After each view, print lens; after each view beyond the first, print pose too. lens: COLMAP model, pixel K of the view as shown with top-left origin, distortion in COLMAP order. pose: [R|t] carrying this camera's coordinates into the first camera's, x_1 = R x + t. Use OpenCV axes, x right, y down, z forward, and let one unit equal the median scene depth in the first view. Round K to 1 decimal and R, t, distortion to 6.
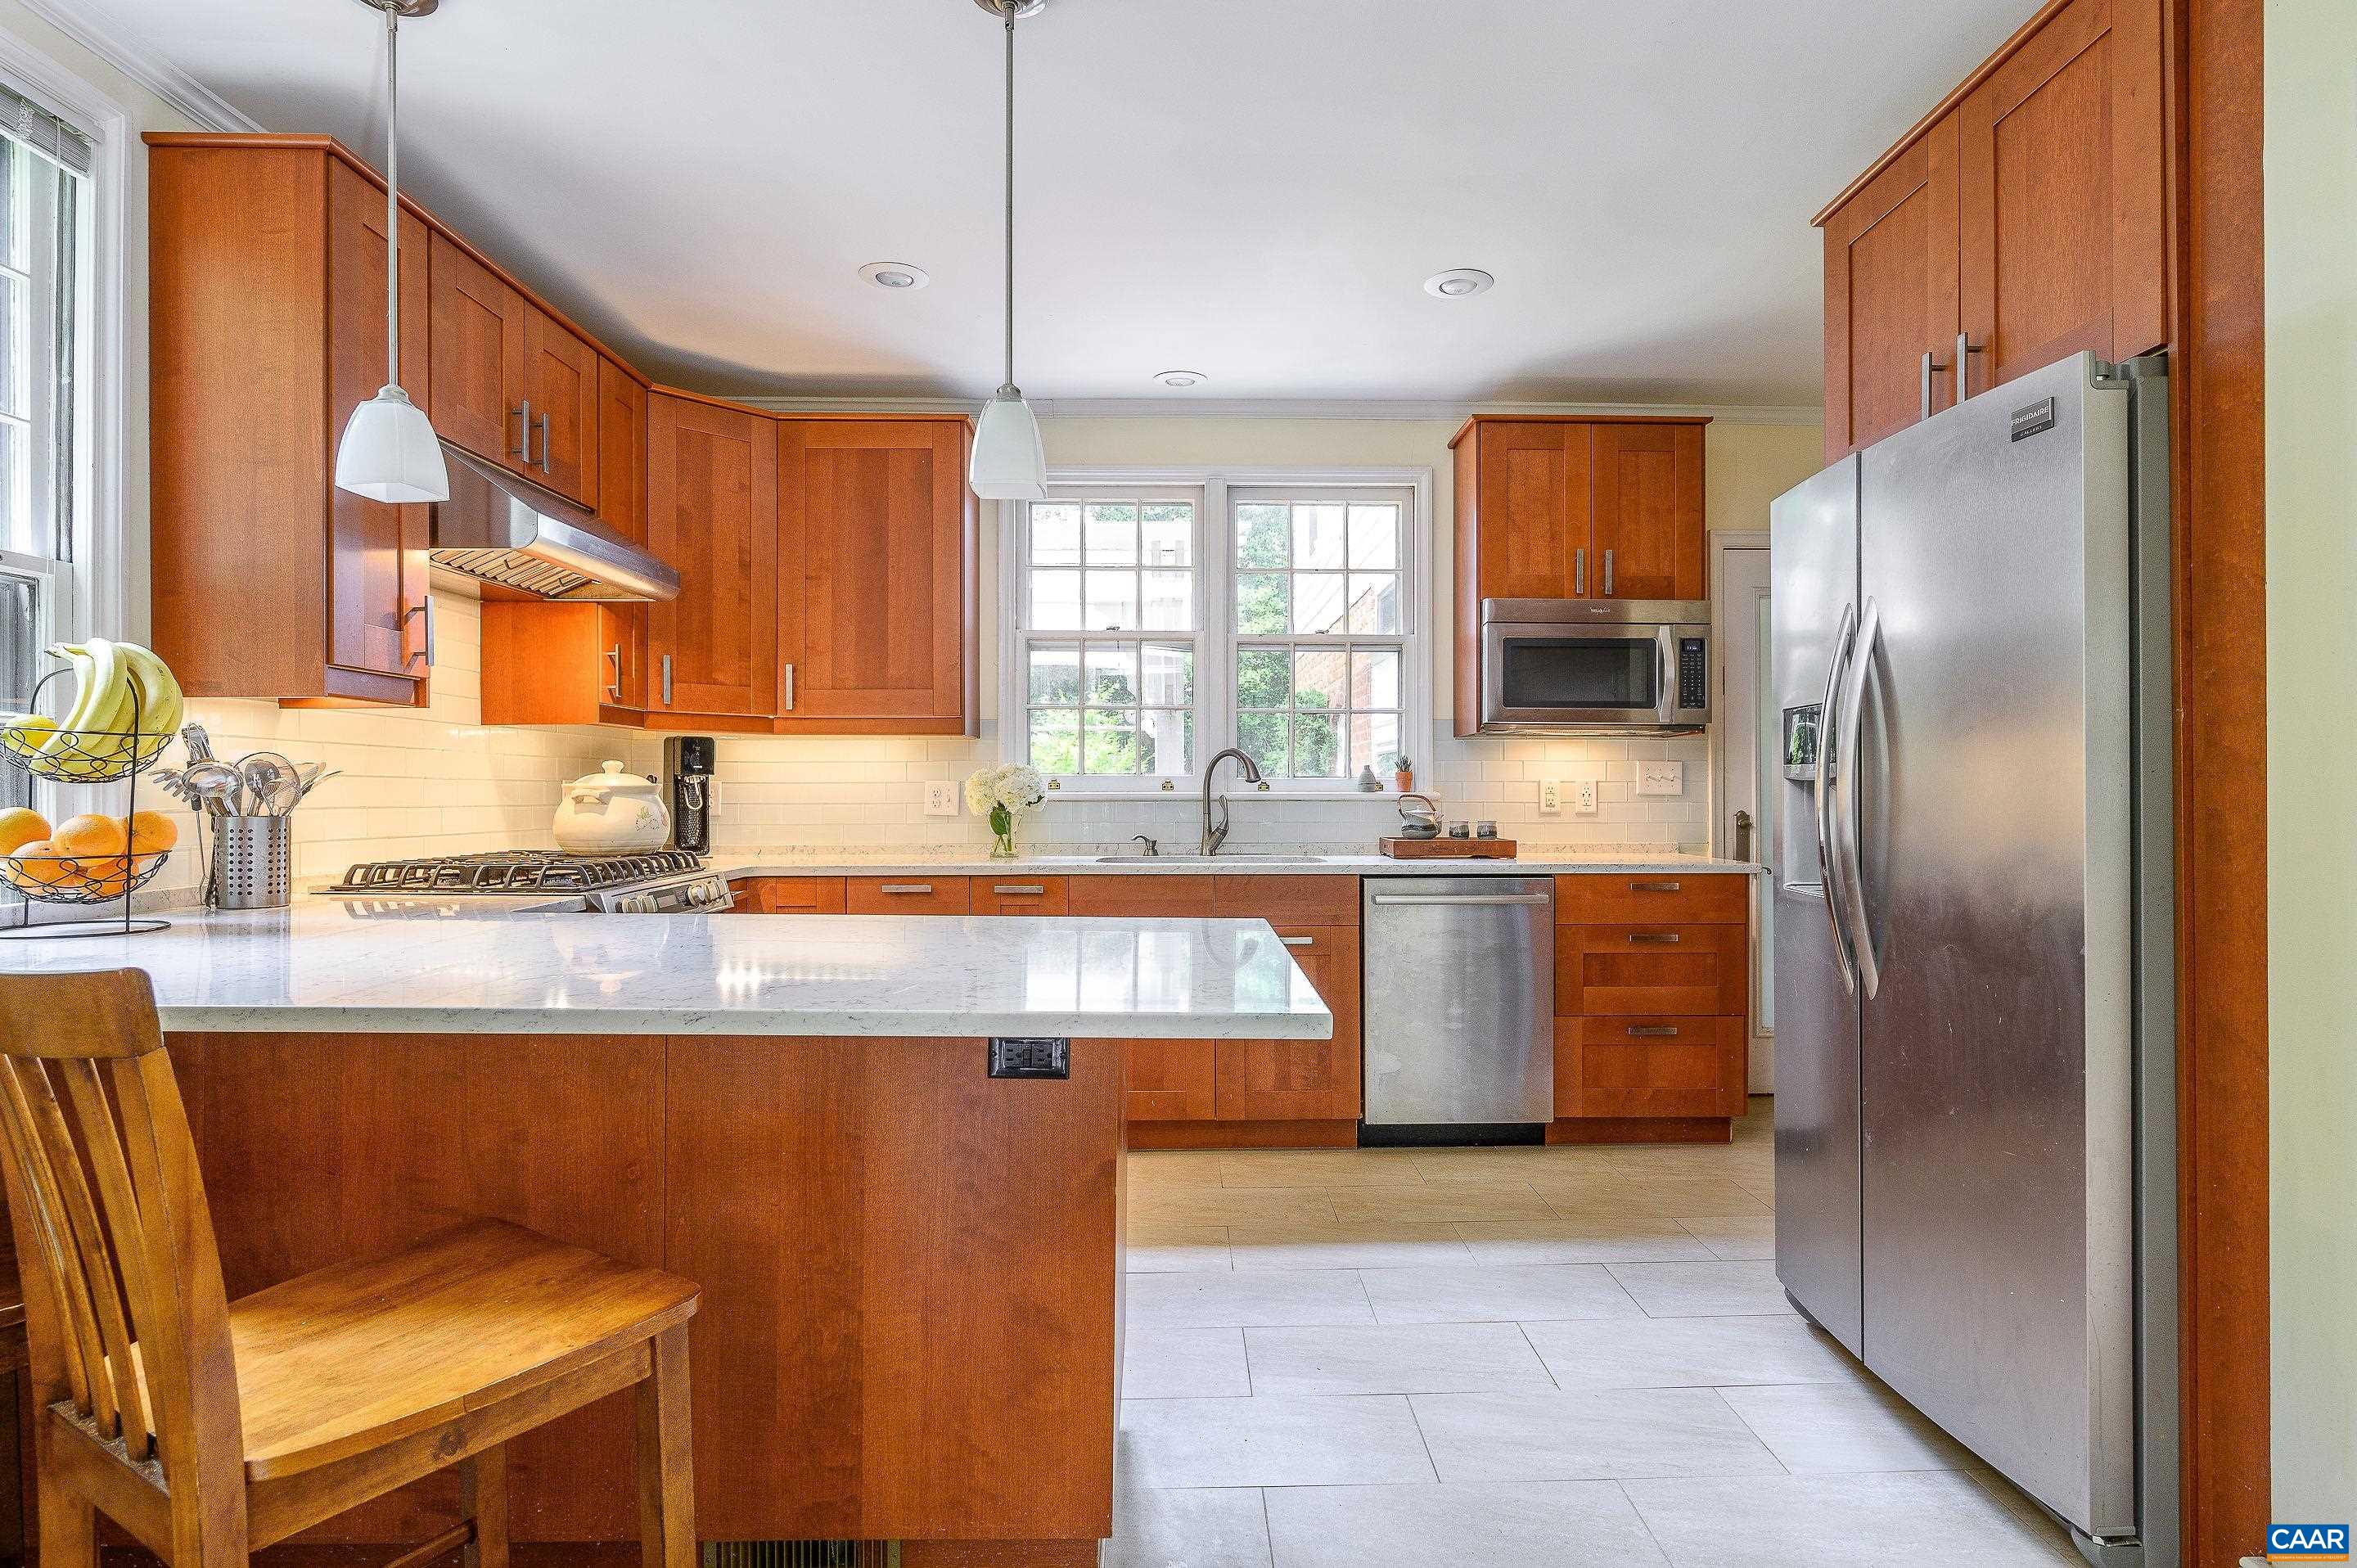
lens RADIAL K [[1127.1, 0, 1179.0], [0, 1127.1, 777.1], [0, 0, 1]] dist [-0.000224, -0.000025]
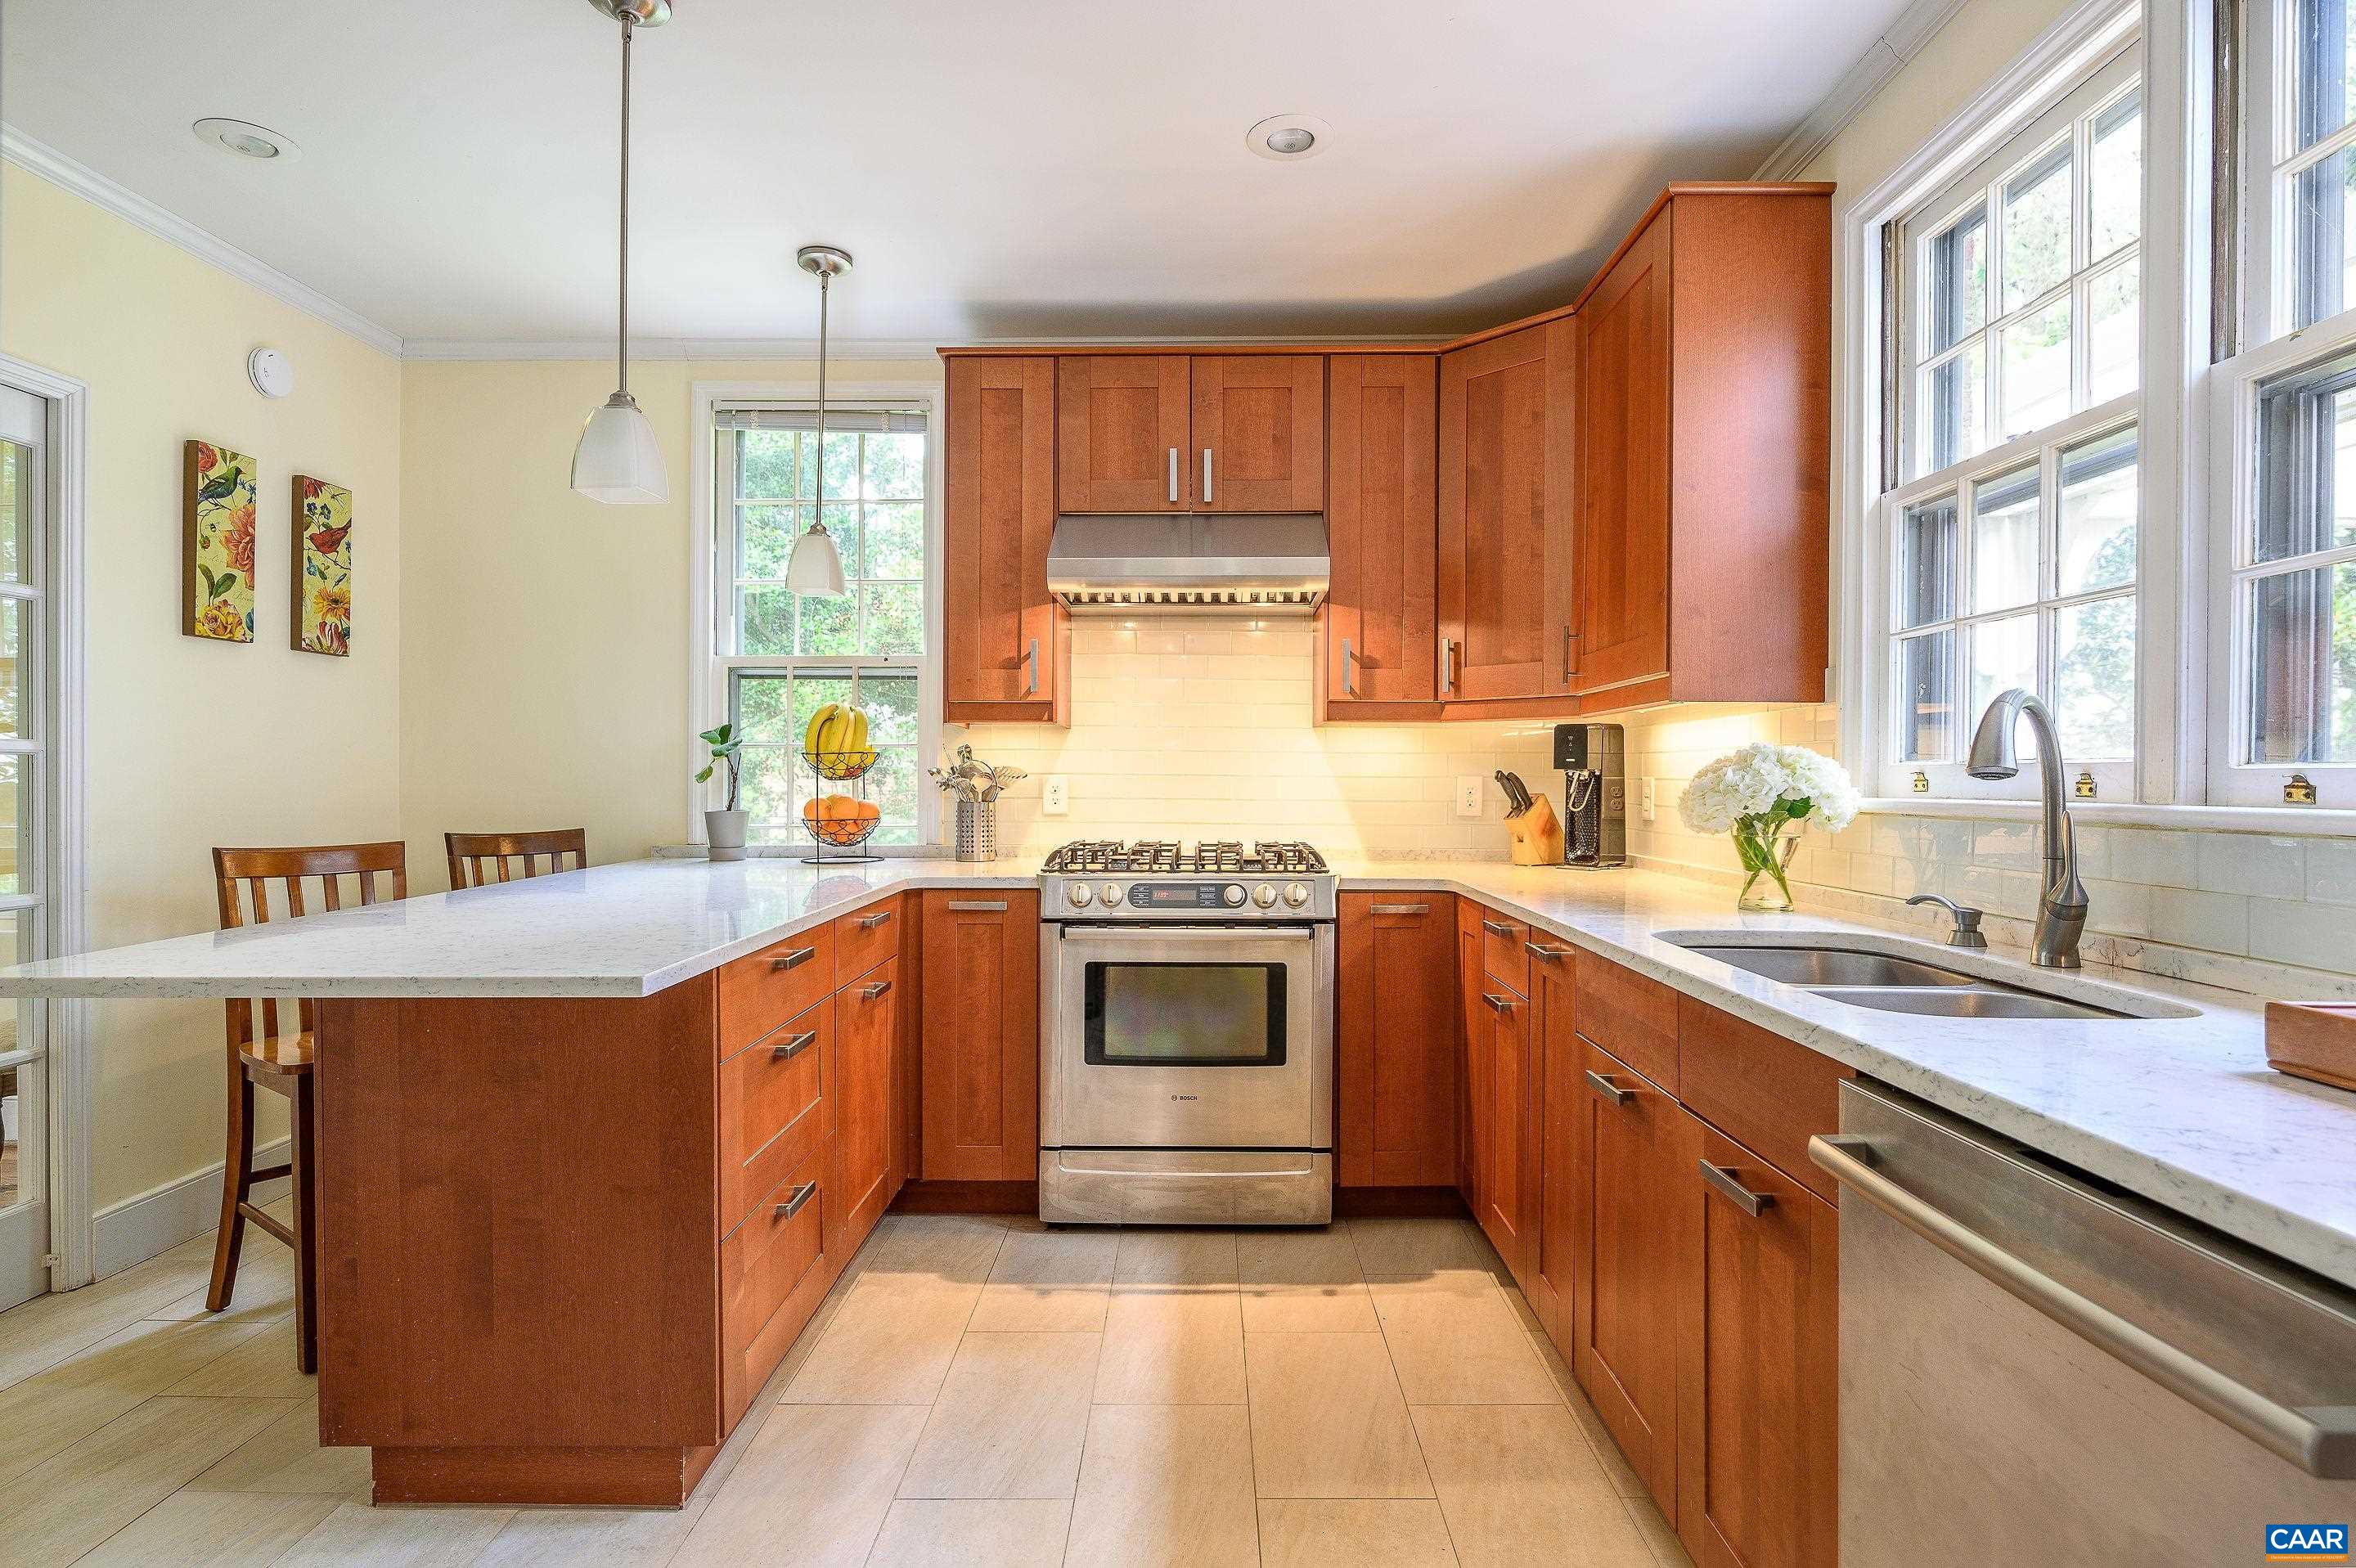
lens RADIAL K [[1126.6, 0, 1178.5], [0, 1126.6, 777.1], [0, 0, 1]] dist [-0.000224, -0.000025]
pose [[-0.035475, 0.002362, -0.999368, 0.442510], [-0.004570, 0.999986, 0.002526, 0.001261], [0.999360, 0.004657, -0.035464, 0.794195]]
